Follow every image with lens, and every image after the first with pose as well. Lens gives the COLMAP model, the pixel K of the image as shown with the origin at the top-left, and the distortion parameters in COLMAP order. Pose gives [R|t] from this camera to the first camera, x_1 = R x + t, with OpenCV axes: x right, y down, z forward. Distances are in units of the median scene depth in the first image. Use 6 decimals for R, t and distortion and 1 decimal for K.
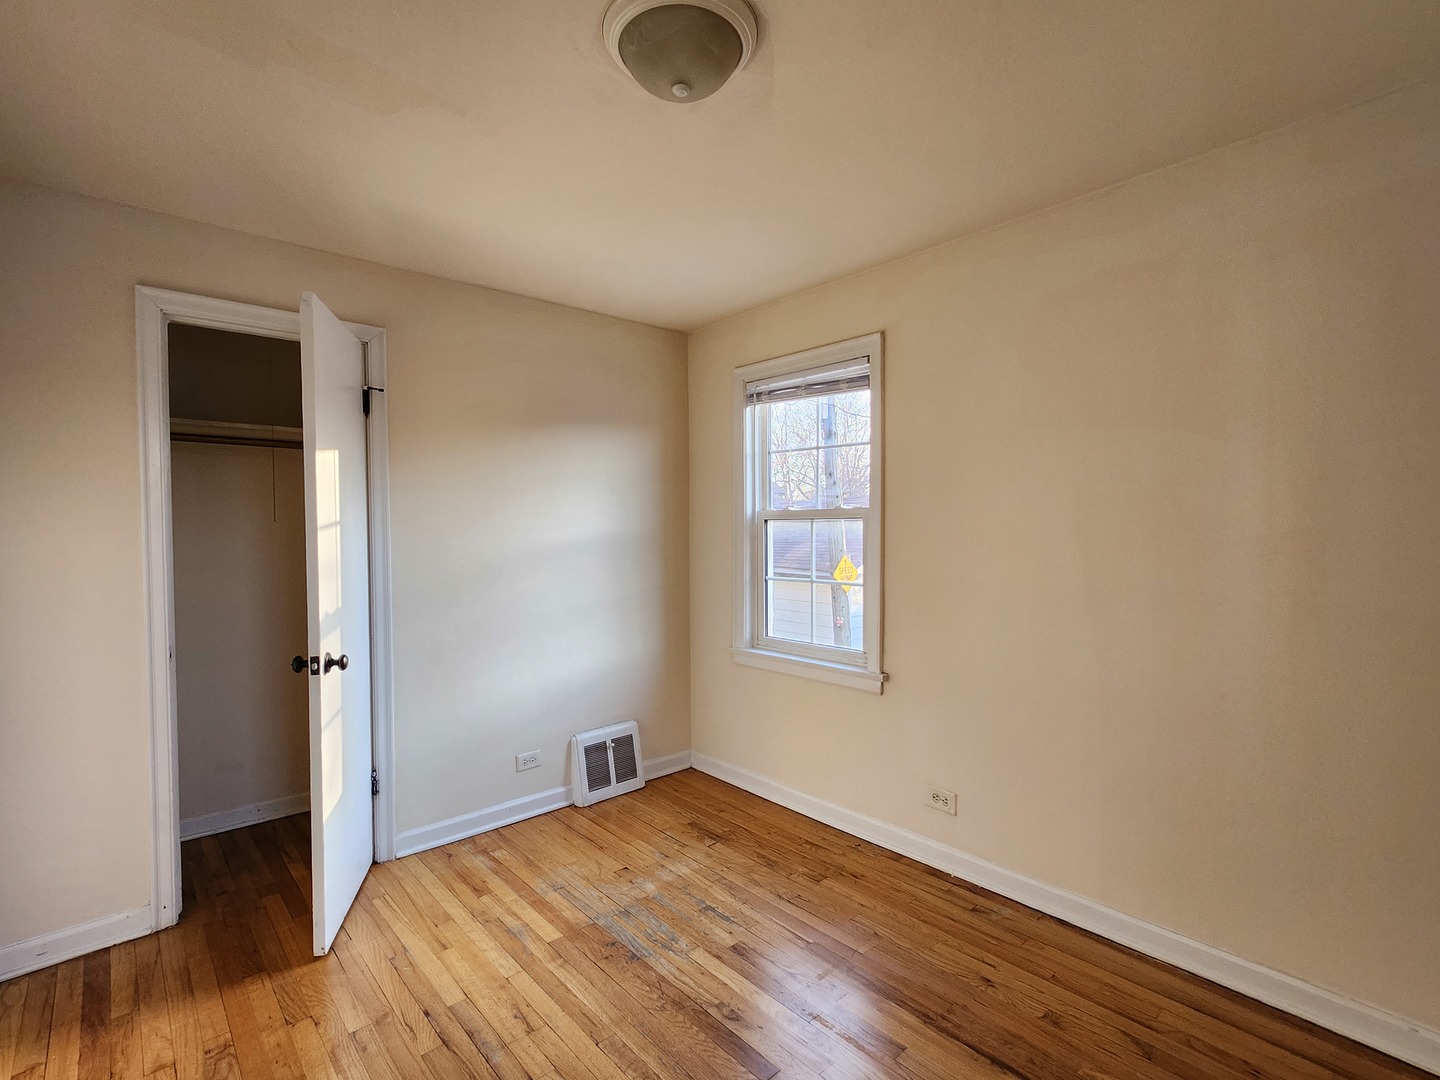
lens RADIAL K [[687.9, 0, 716.2], [0, 687.9, 546.5], [0, 0, 1]] dist [0.004247, 0.000410]
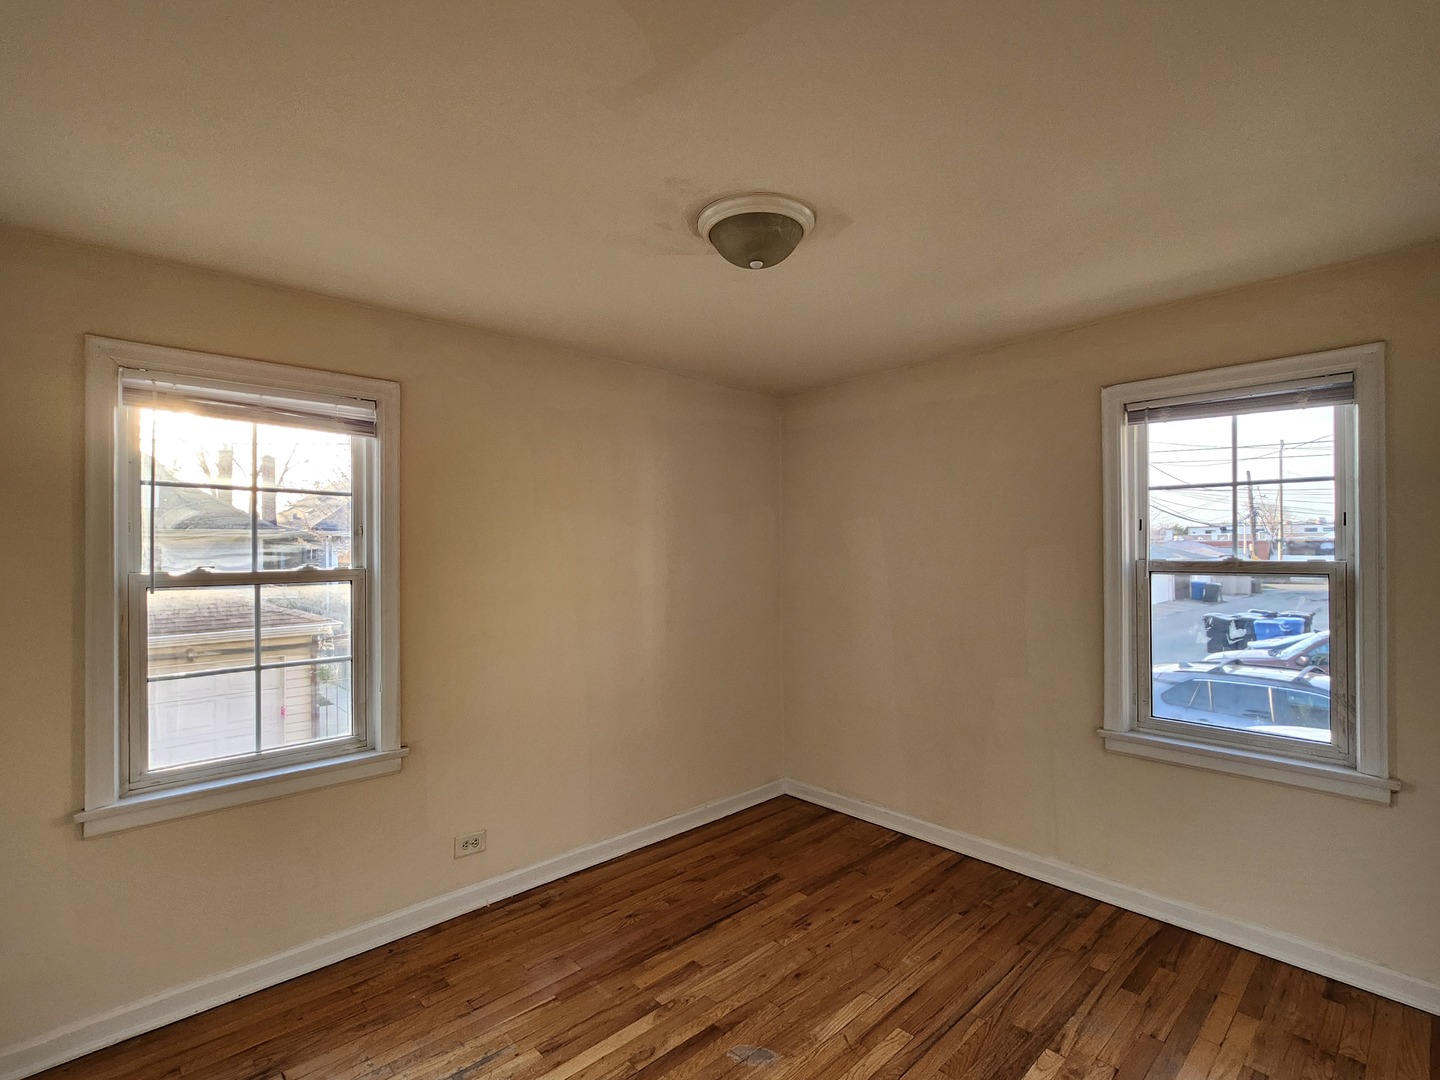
lens RADIAL K [[687.9, 0, 716.2], [0, 687.9, 546.5], [0, 0, 1]] dist [0.004247, 0.000410]
pose [[-0.031966, 0.016708, 0.999349, -0.762851], [0.032534, 0.999348, -0.015667, -0.063421], [-0.998959, 0.032012, -0.032489, 0.644392]]
